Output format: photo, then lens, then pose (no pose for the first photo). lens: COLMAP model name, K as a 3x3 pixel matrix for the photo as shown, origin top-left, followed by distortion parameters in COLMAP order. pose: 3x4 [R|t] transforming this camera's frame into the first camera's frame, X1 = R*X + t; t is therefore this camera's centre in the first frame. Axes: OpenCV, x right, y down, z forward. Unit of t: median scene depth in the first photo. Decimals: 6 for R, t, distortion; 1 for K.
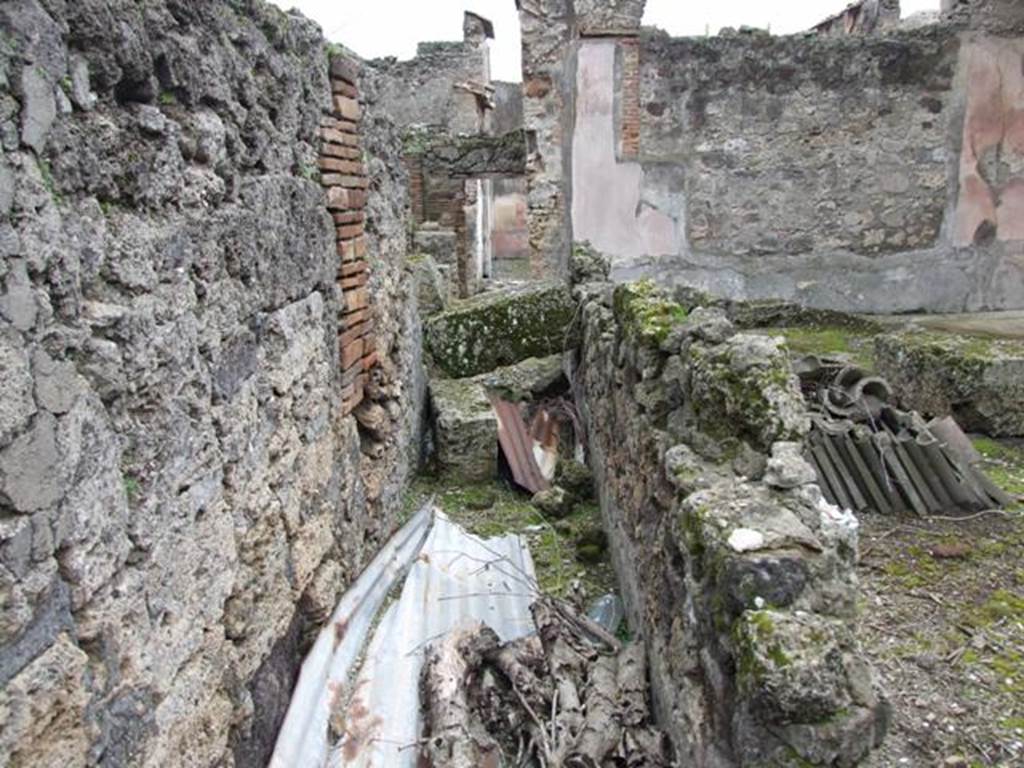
lens RADIAL K [[806.1, 0, 520.4], [0, 806.1, 380.8], [0, 0, 1]] dist [-0.056008, 0.049788]
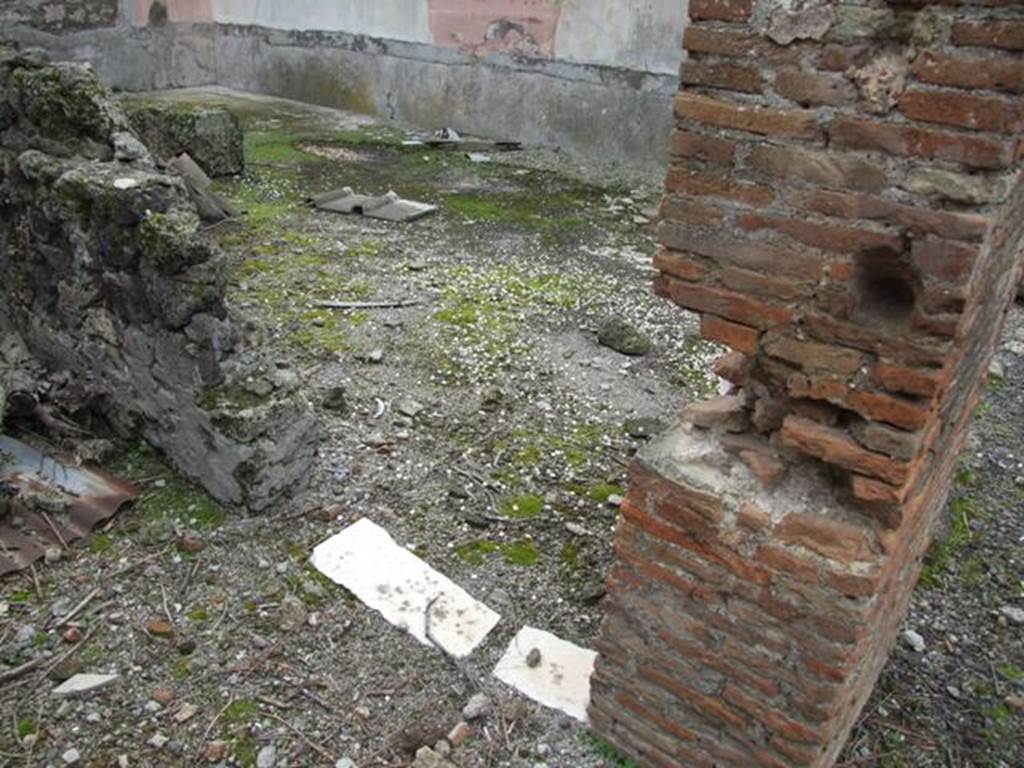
lens RADIAL K [[806.1, 0, 507.0], [0, 806.1, 374.2], [0, 0, 1]] dist [-0.056008, 0.049788]
pose [[0.597472, -0.275439, 0.753101, -0.422451], [0.094035, 0.956744, 0.275316, 0.151083], [-0.796357, -0.093676, 0.597528, -0.433047]]
